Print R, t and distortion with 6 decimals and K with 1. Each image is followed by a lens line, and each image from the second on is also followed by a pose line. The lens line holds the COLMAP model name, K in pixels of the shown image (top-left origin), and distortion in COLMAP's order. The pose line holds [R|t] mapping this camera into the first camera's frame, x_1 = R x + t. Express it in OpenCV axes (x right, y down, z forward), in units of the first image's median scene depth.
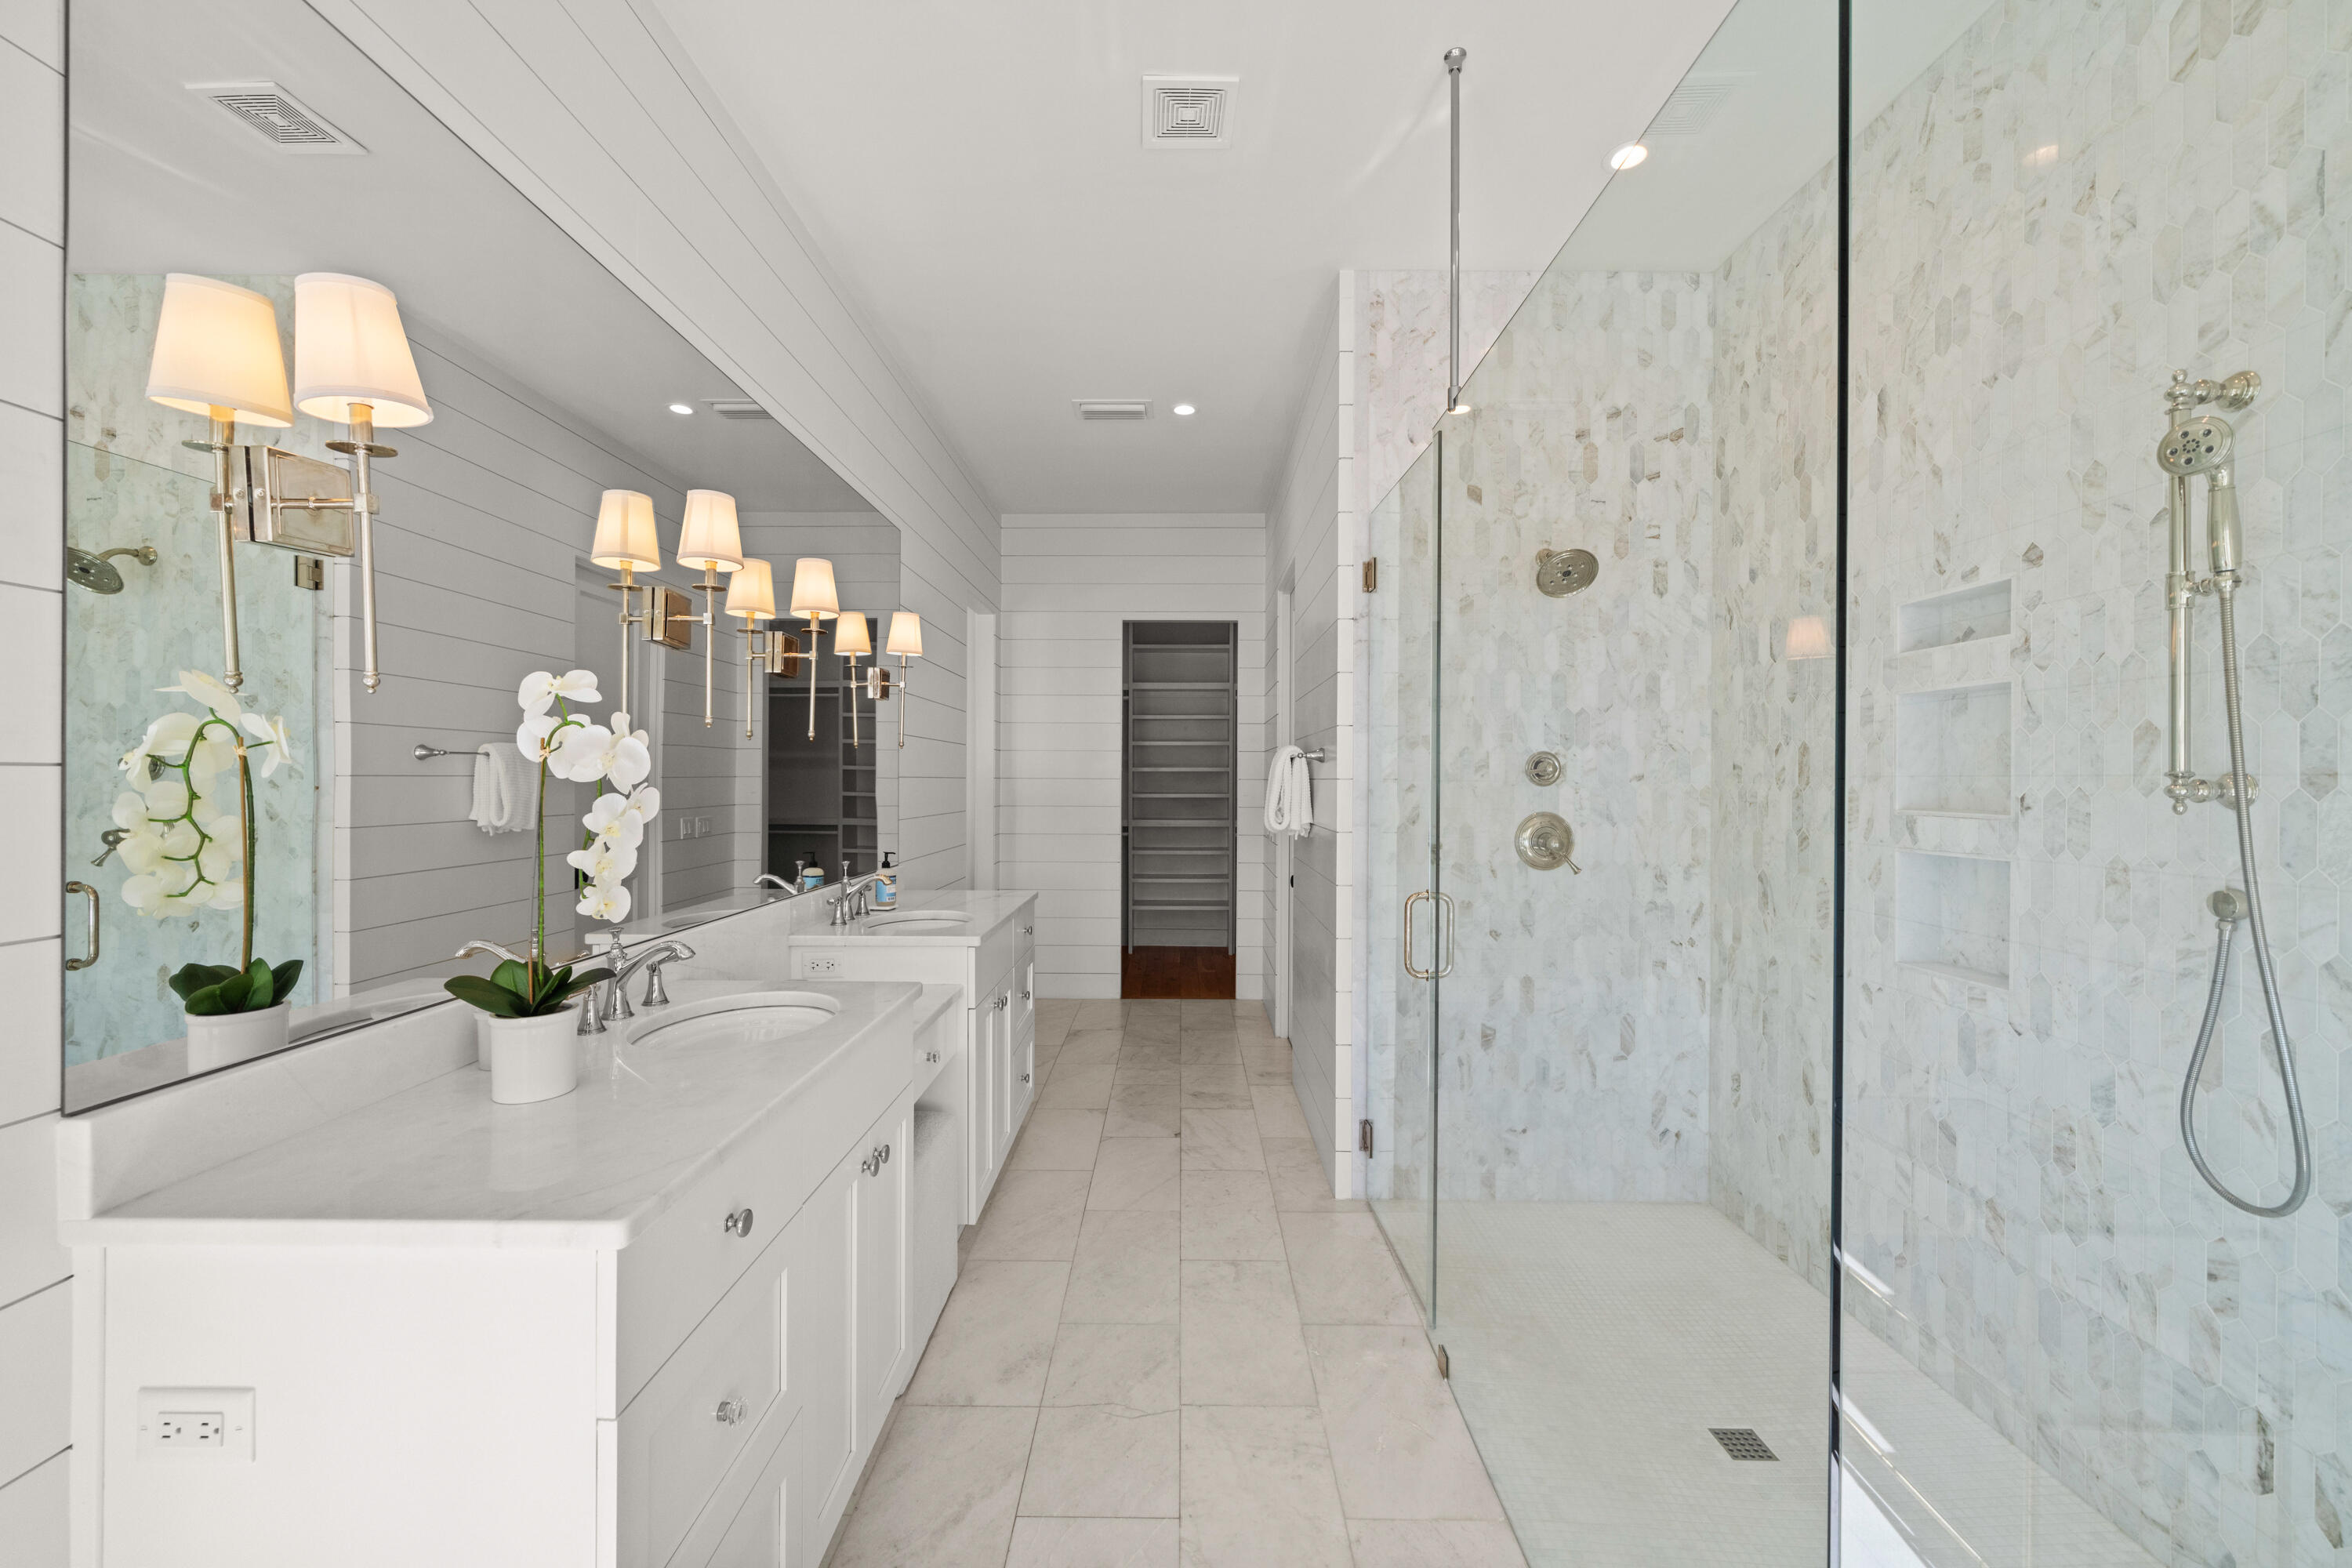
lens RADIAL K [[874.7, 0, 1178.2], [0, 874.7, 783.5], [0, 0, 1]] dist [-0.001087, -0.000072]
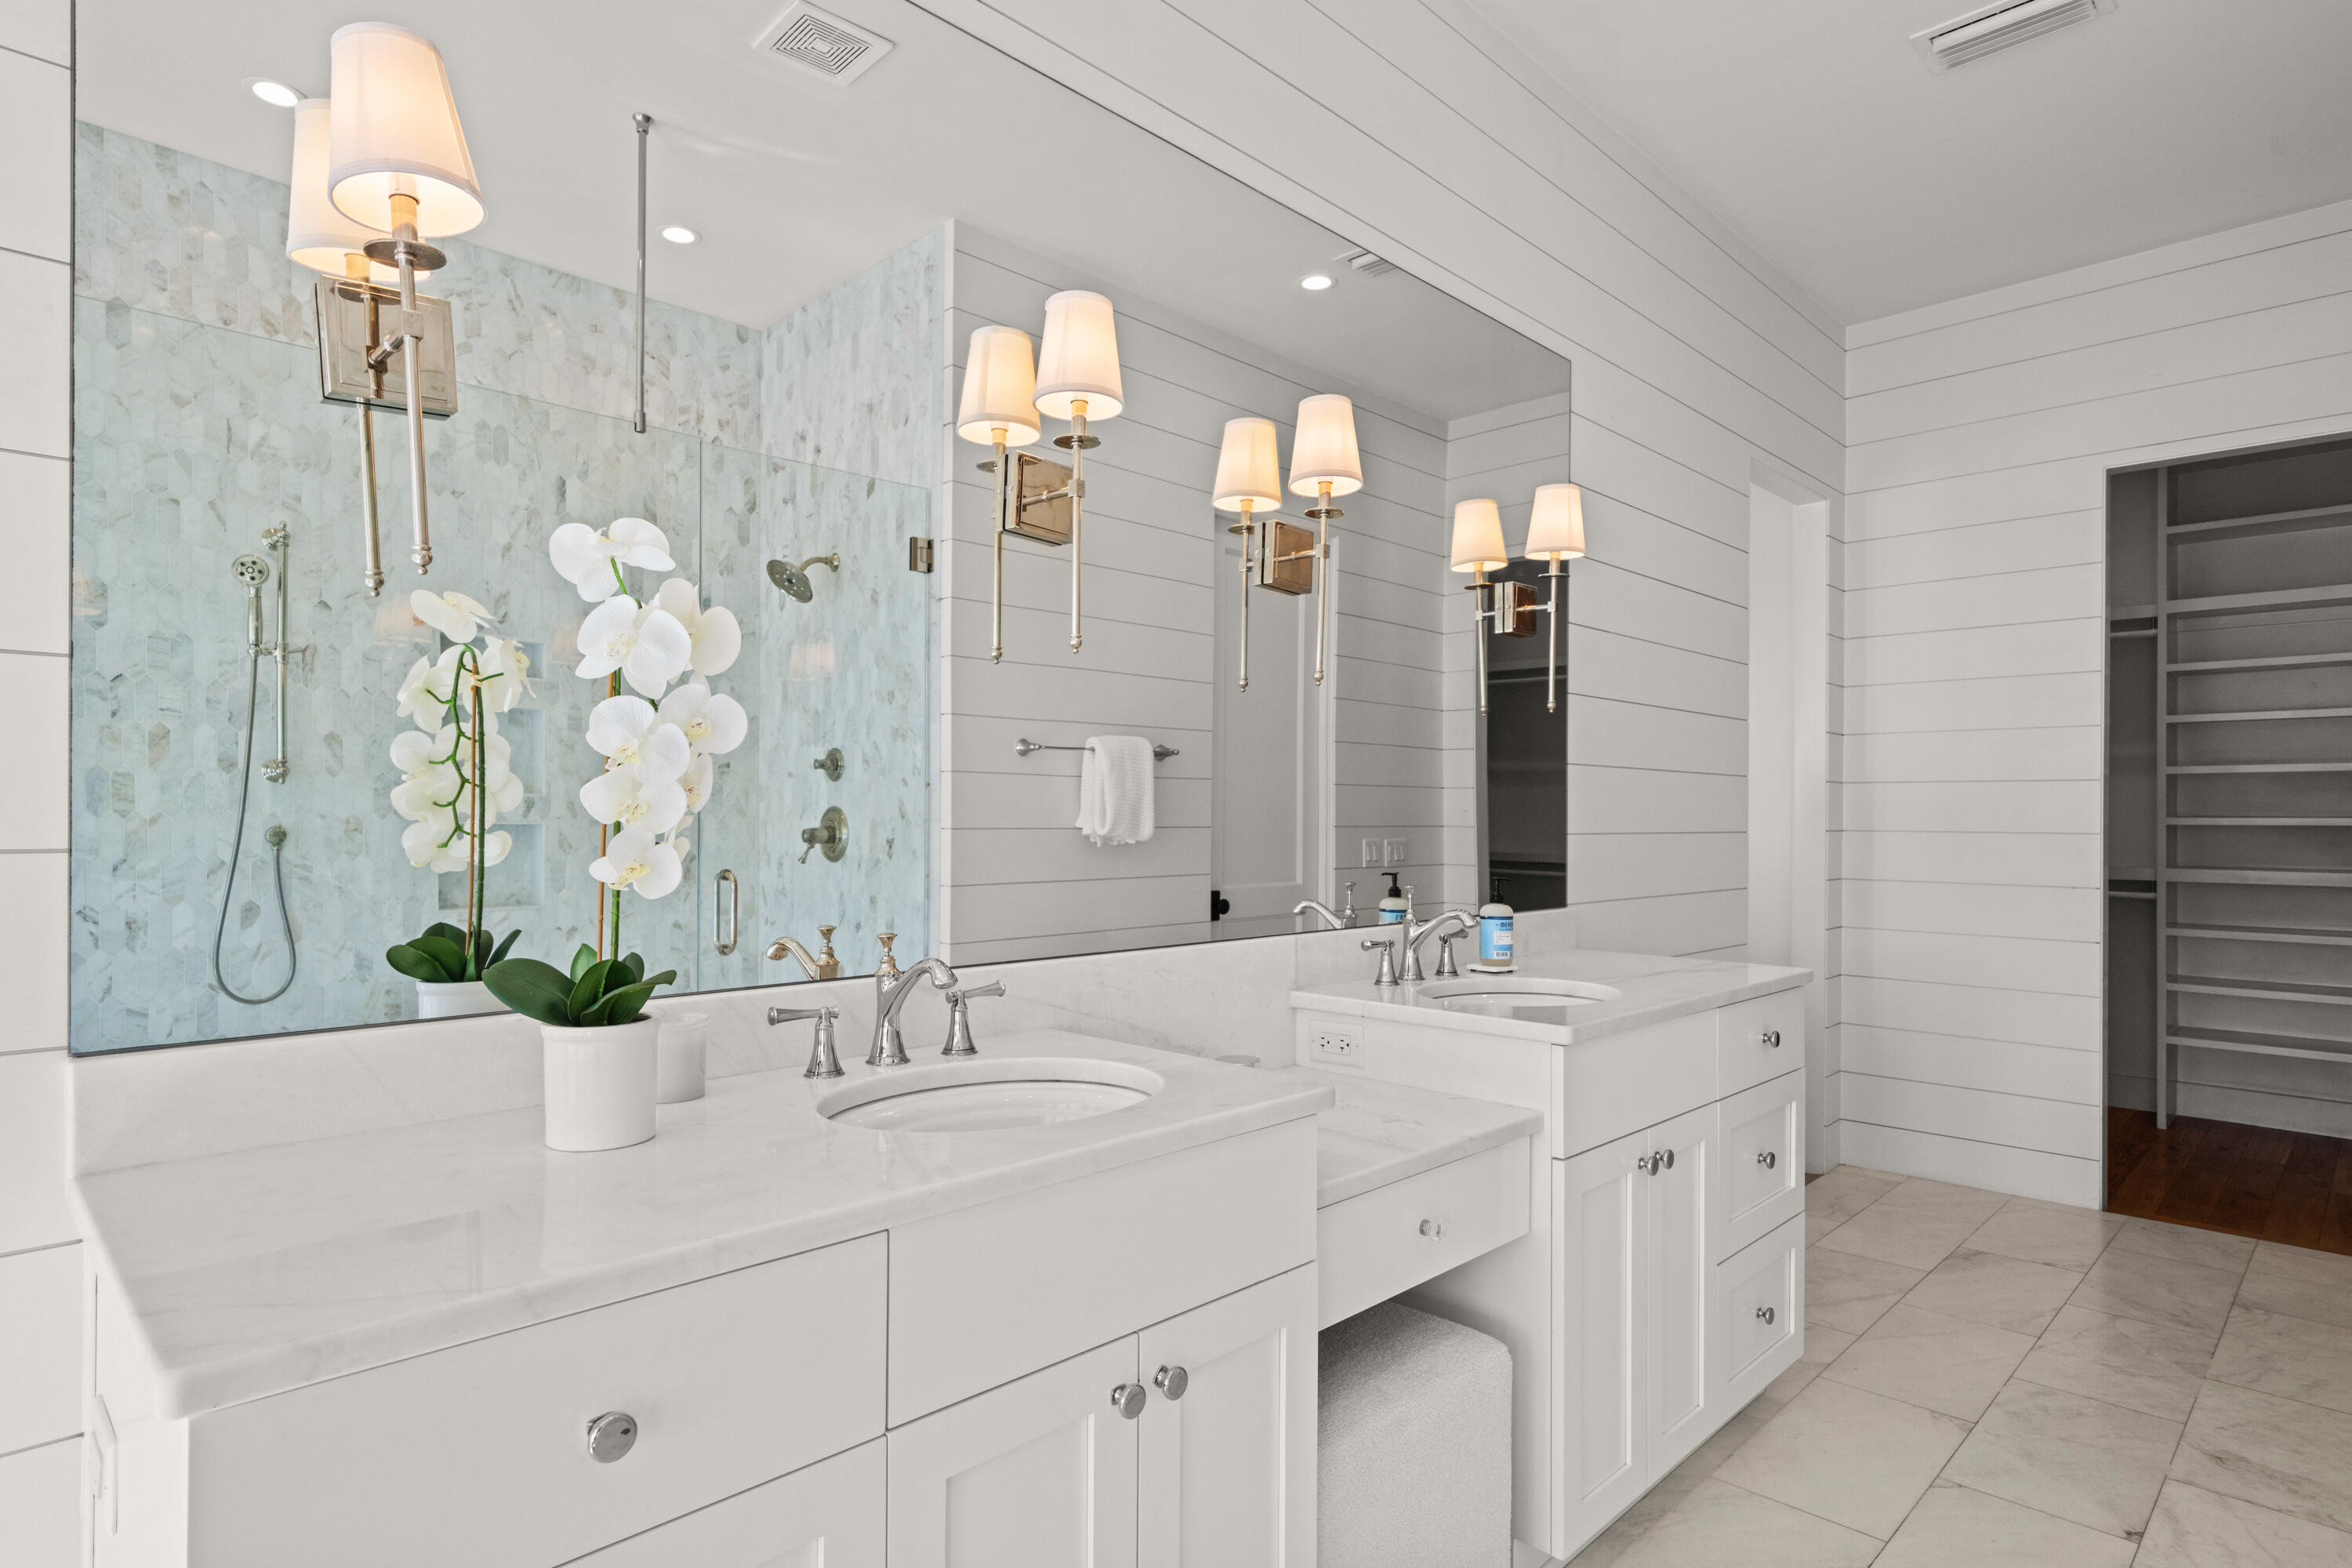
lens RADIAL K [[1236.8, 0, 1178.6], [0, 1236.8, 817.0], [0, 0, 1]] dist [0.010931, -0.002440]
pose [[0.721753, -0.001436, -0.692149, 0.092878], [0.000705, 0.999999, -0.001340, 0.033465], [0.692151, 0.000479, 0.721753, 0.202325]]
